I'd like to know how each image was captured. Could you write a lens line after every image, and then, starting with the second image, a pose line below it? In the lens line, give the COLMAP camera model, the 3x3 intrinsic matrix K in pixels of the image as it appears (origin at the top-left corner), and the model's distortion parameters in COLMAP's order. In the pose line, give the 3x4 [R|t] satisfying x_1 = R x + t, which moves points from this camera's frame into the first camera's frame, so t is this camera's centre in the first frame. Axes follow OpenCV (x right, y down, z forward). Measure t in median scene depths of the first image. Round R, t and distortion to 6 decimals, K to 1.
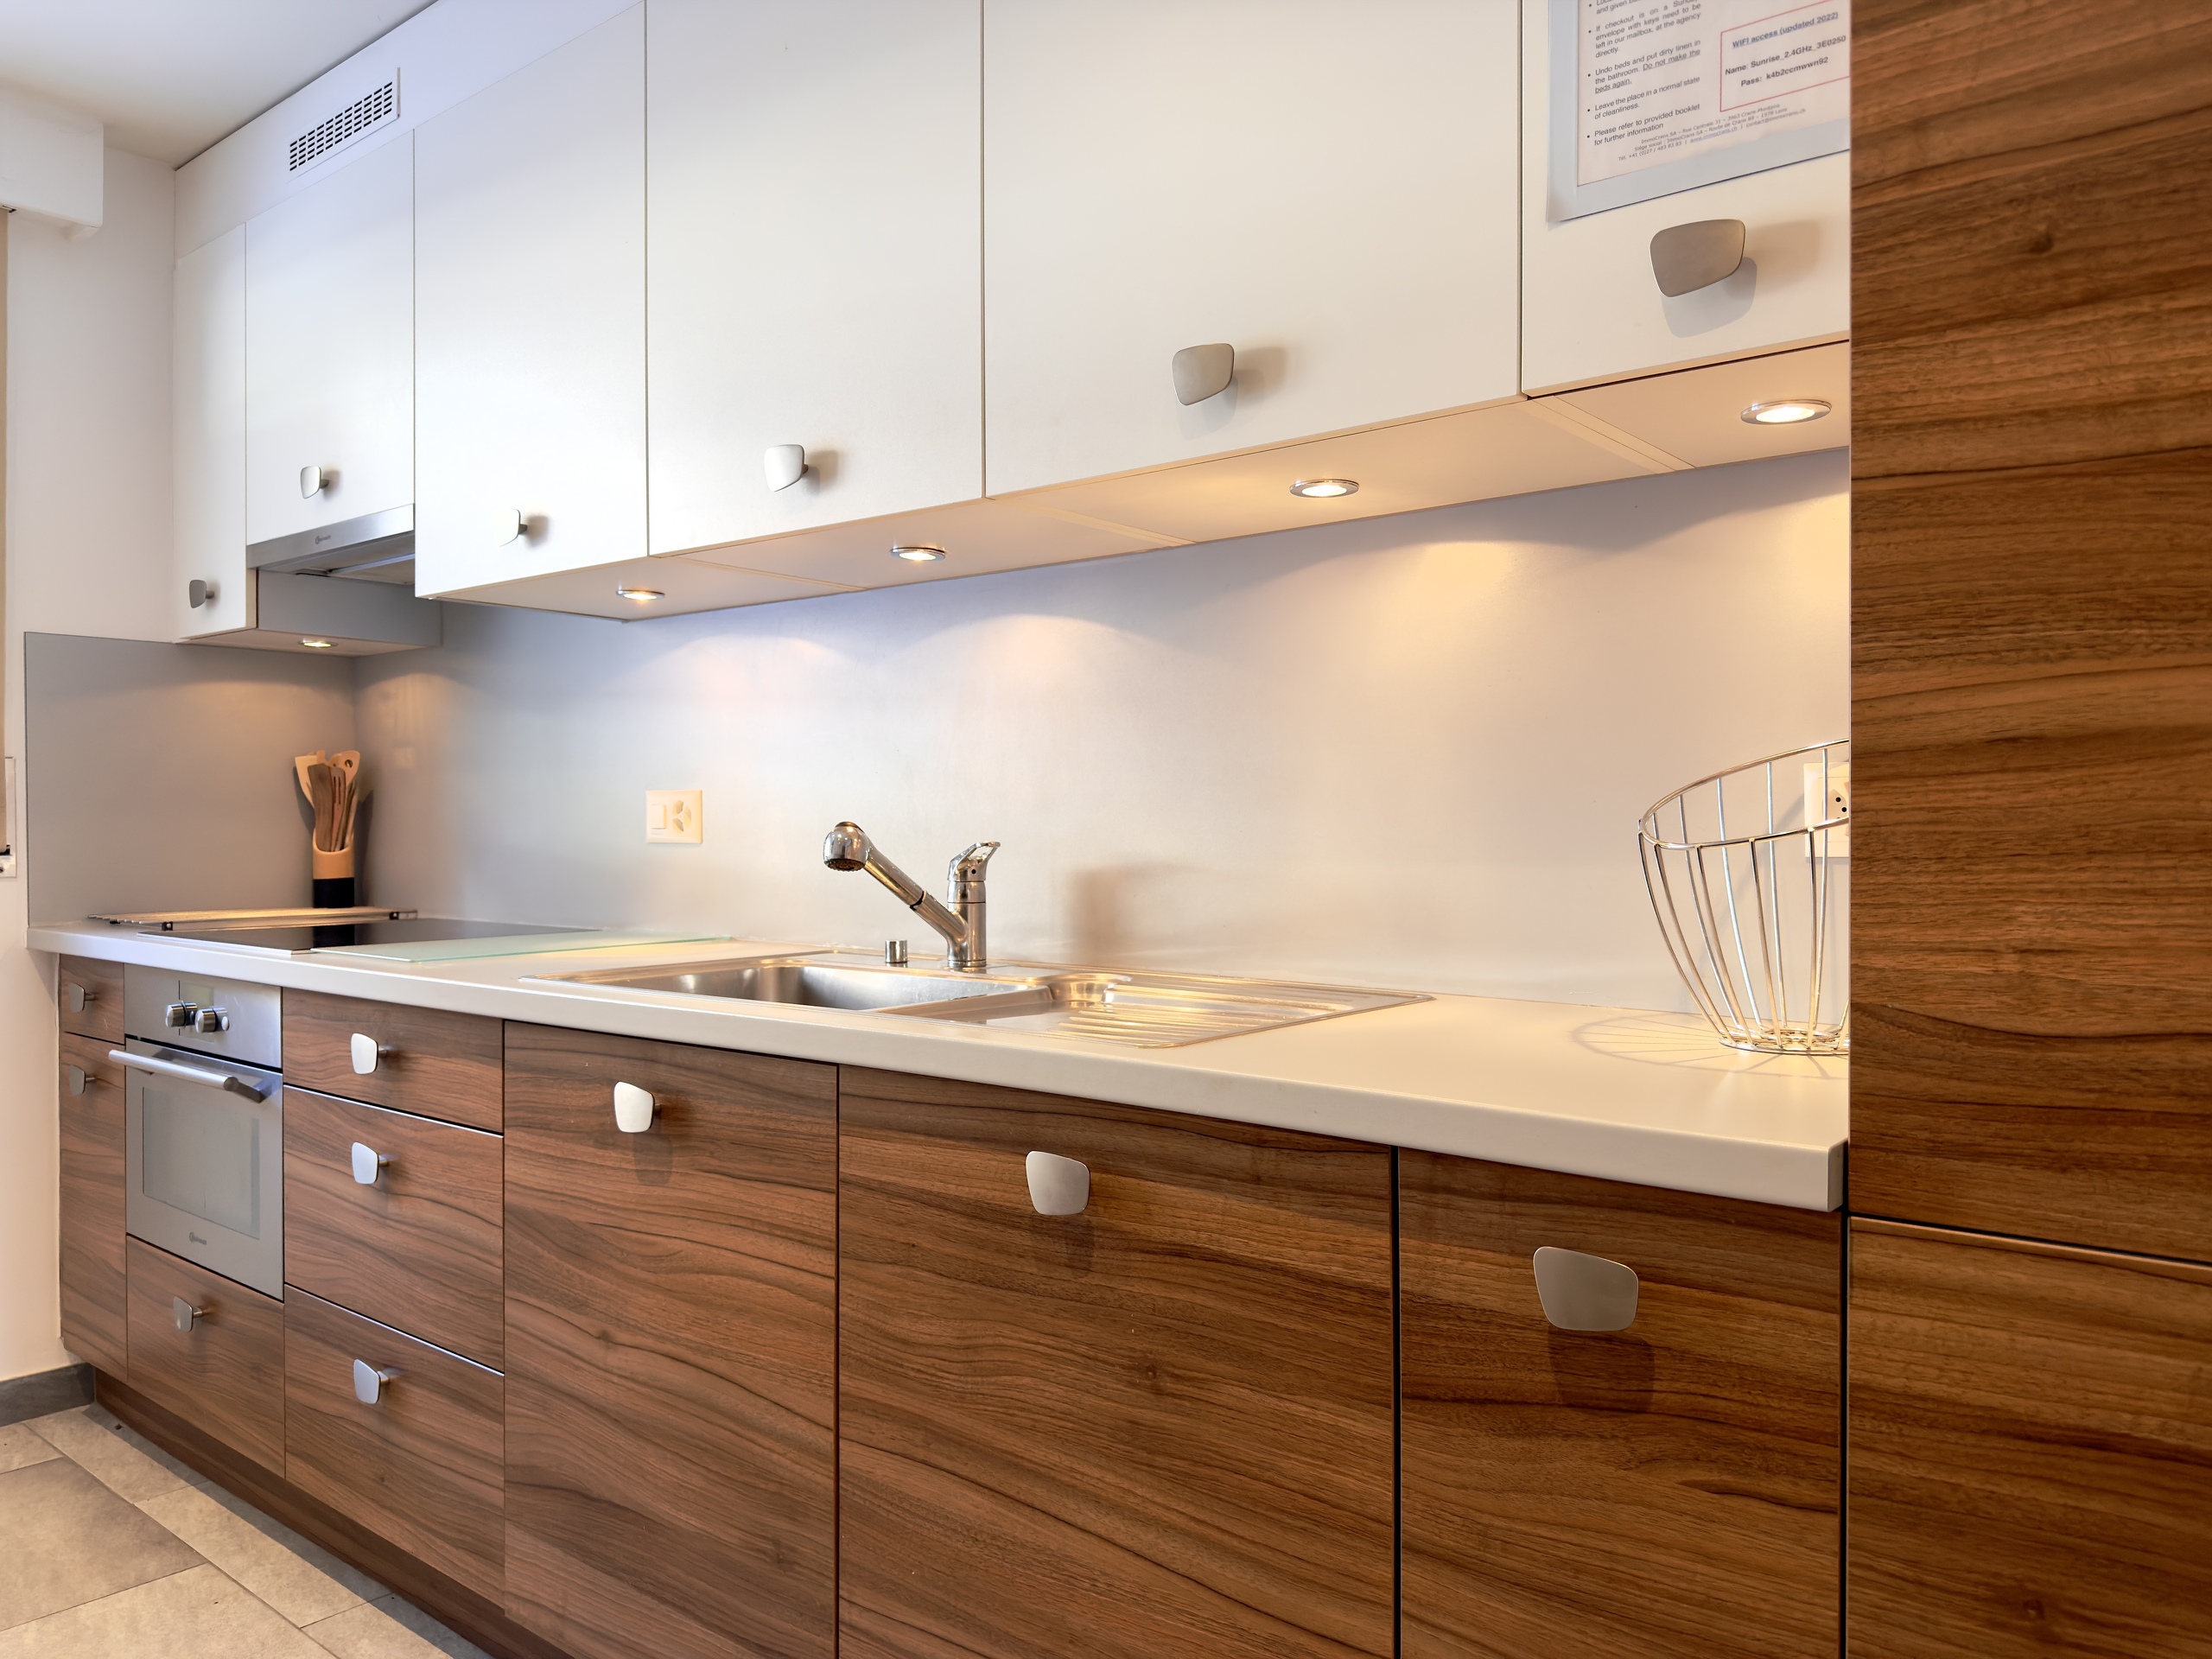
lens RADIAL K [[1566.1, 0, 1068.2], [0, 1566.1, 835.3], [0, 0, 1]] dist [0.055195, -0.066938]
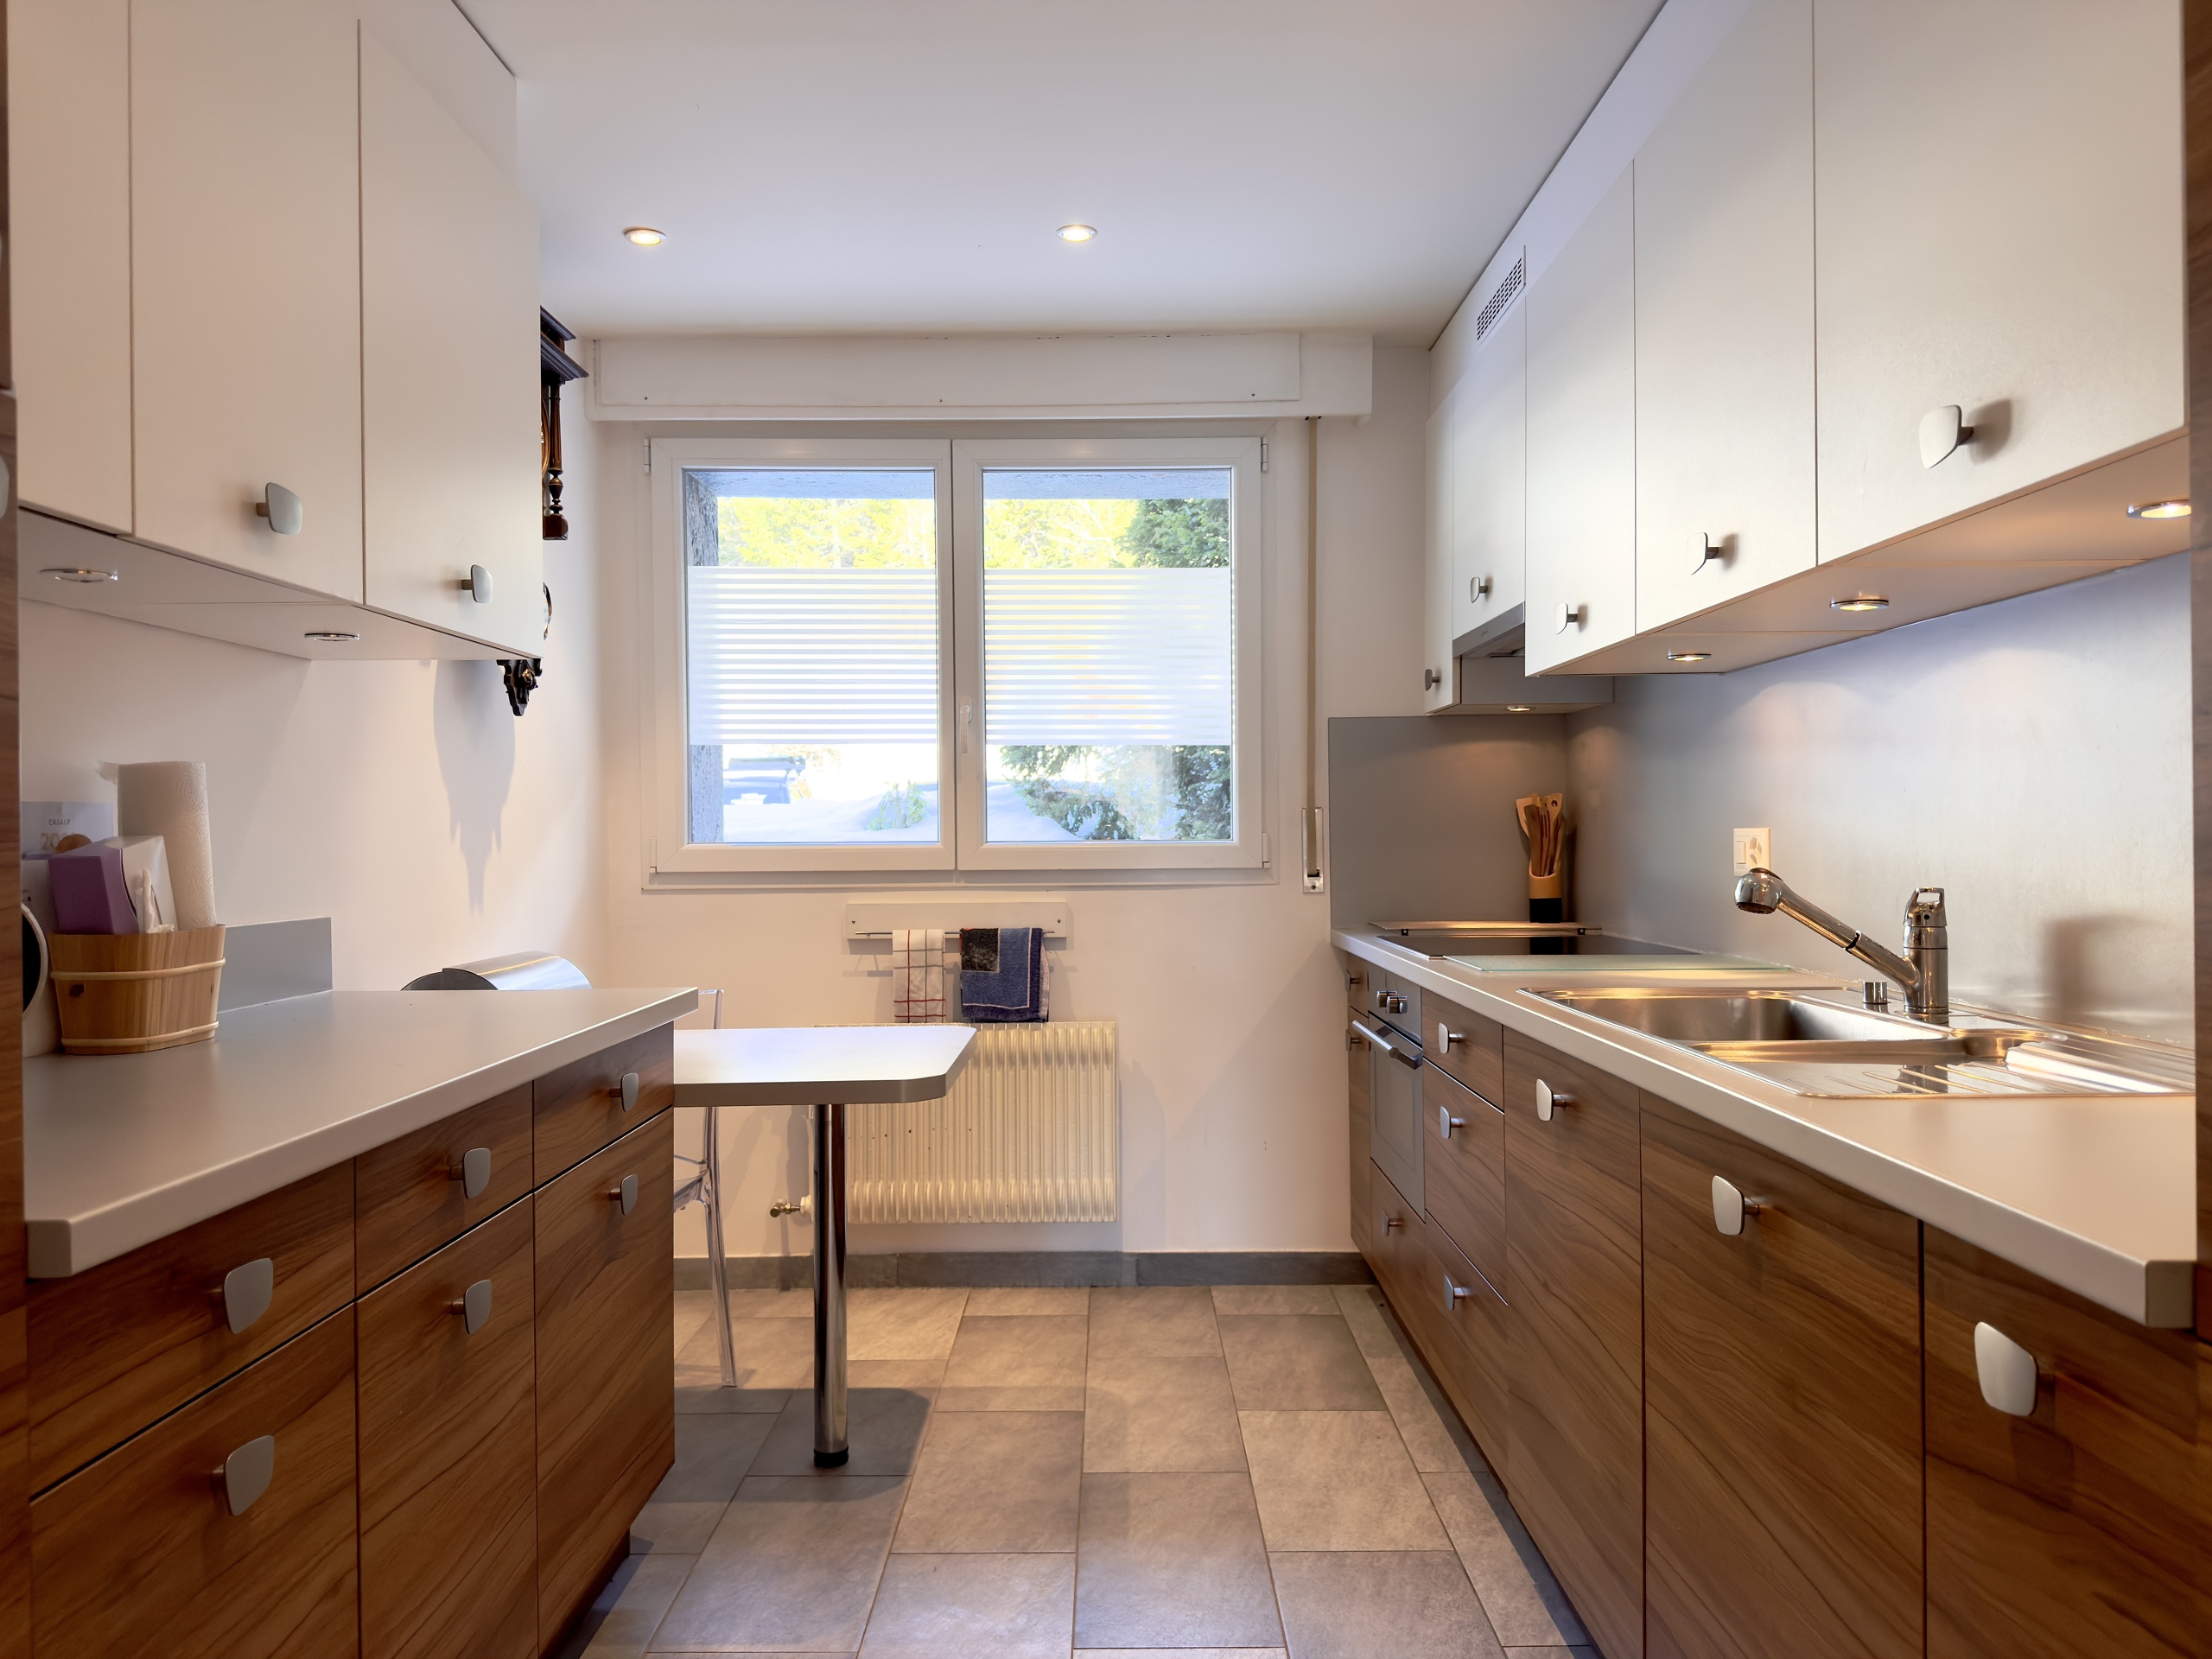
lens RADIAL K [[1552.8, 0, 1106.0], [0, 1552.8, 829.5], [0, 0, 1]] dist [0.103219, -0.153806]
pose [[0.636124, -0.006352, -0.771561, 0.336022], [-0.000471, 0.999963, -0.008620, -0.020668], [0.771587, 0.005847, 0.636097, -0.033546]]
